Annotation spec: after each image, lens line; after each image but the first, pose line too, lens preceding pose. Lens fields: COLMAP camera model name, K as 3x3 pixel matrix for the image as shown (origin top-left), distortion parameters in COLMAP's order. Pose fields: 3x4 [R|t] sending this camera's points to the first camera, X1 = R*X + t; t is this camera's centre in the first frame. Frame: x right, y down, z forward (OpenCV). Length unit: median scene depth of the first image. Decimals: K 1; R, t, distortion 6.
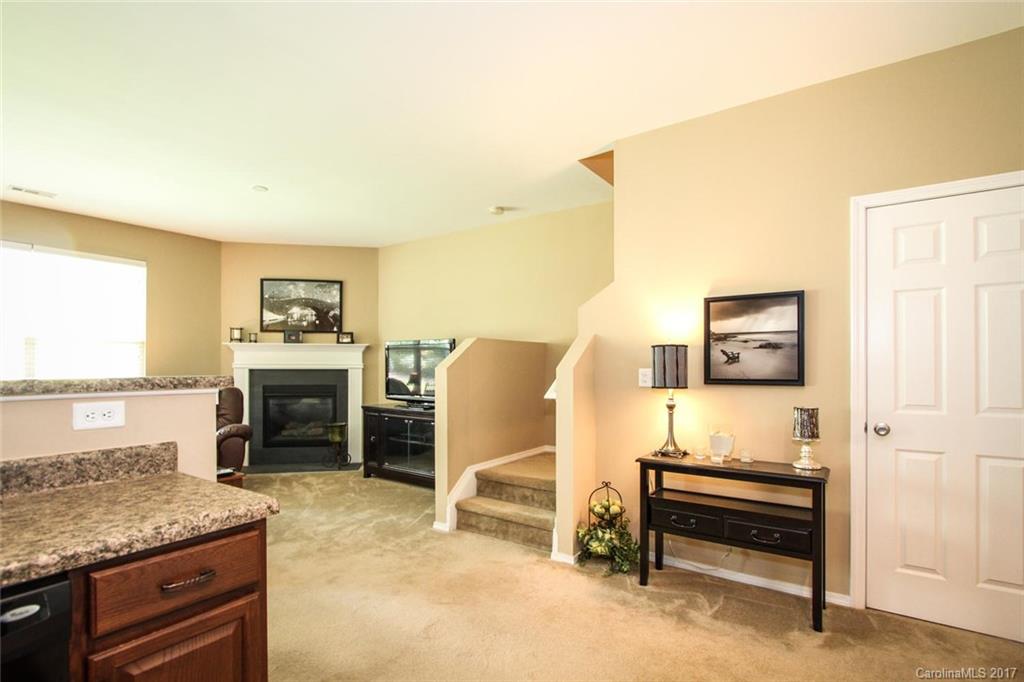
lens RADIAL K [[484.9, 0, 519.8], [0, 484.9, 361.6], [0, 0, 1]] dist [-0.013489, 0.000972]
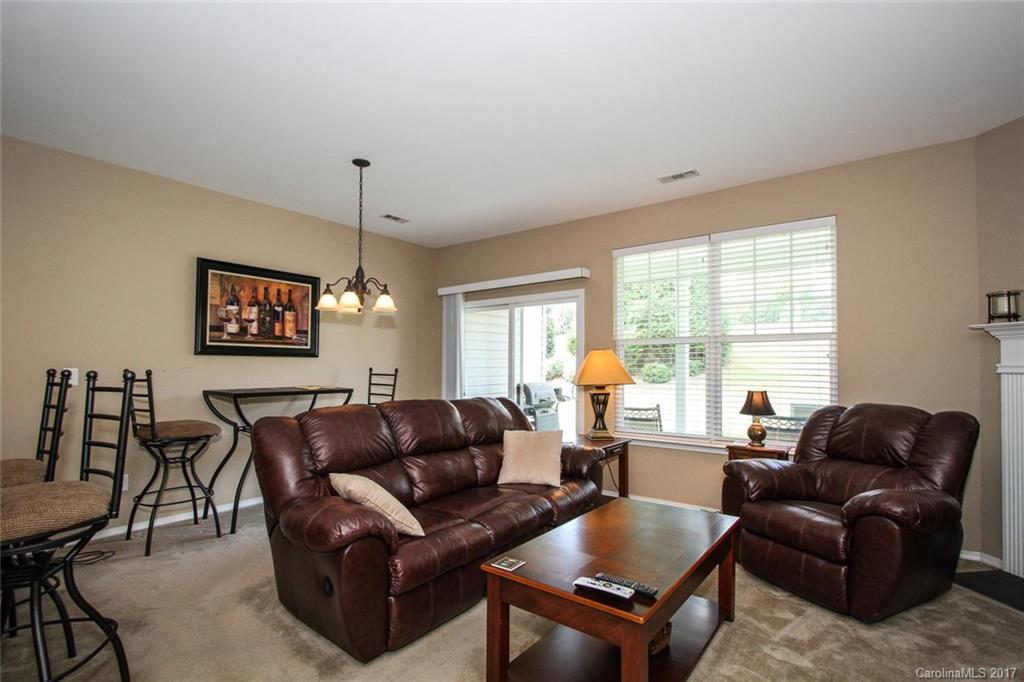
lens RADIAL K [[484.9, 0, 513.6], [0, 484.9, 354.4], [0, 0, 1]] dist [-0.013489, 0.000972]
pose [[-0.043833, -0.025757, -0.998707, -0.099705], [0.006119, 0.999642, -0.026050, 0.004396], [0.999020, -0.007253, -0.043660, 0.711202]]
